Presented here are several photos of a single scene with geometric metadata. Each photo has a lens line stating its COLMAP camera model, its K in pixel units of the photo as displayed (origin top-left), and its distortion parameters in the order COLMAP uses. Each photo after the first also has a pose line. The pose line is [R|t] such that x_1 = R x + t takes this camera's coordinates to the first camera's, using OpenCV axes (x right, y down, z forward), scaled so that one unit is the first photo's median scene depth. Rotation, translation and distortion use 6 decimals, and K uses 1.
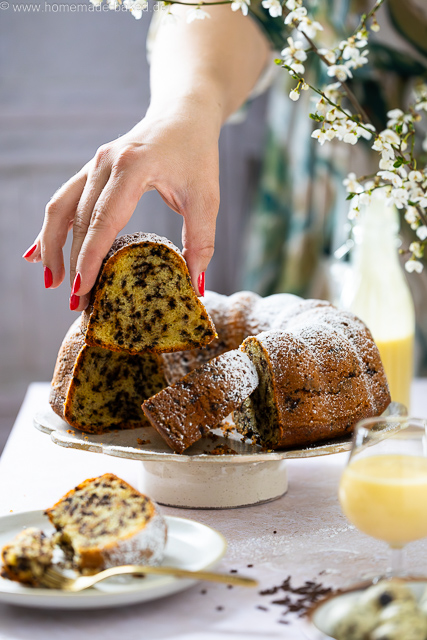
lens RADIAL K [[1985.0, 0, 213.8], [0, 1985.0, 304.9], [0, 0, 1]] dist [-0.036211, -0.848015]
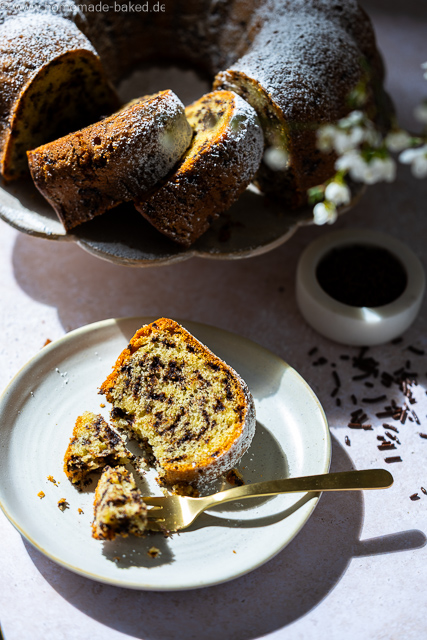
lens RADIAL K [[1892.9, 0, 213.5], [0, 1892.9, 320.0], [0, 0, 1]] dist [-0.120537, 1.847587]
pose [[0.948367, -0.187644, 0.255715, -0.203932], [-0.013788, 0.781072, 0.624289, -0.375975], [-0.316876, -0.595581, 0.738155, 0.405348]]
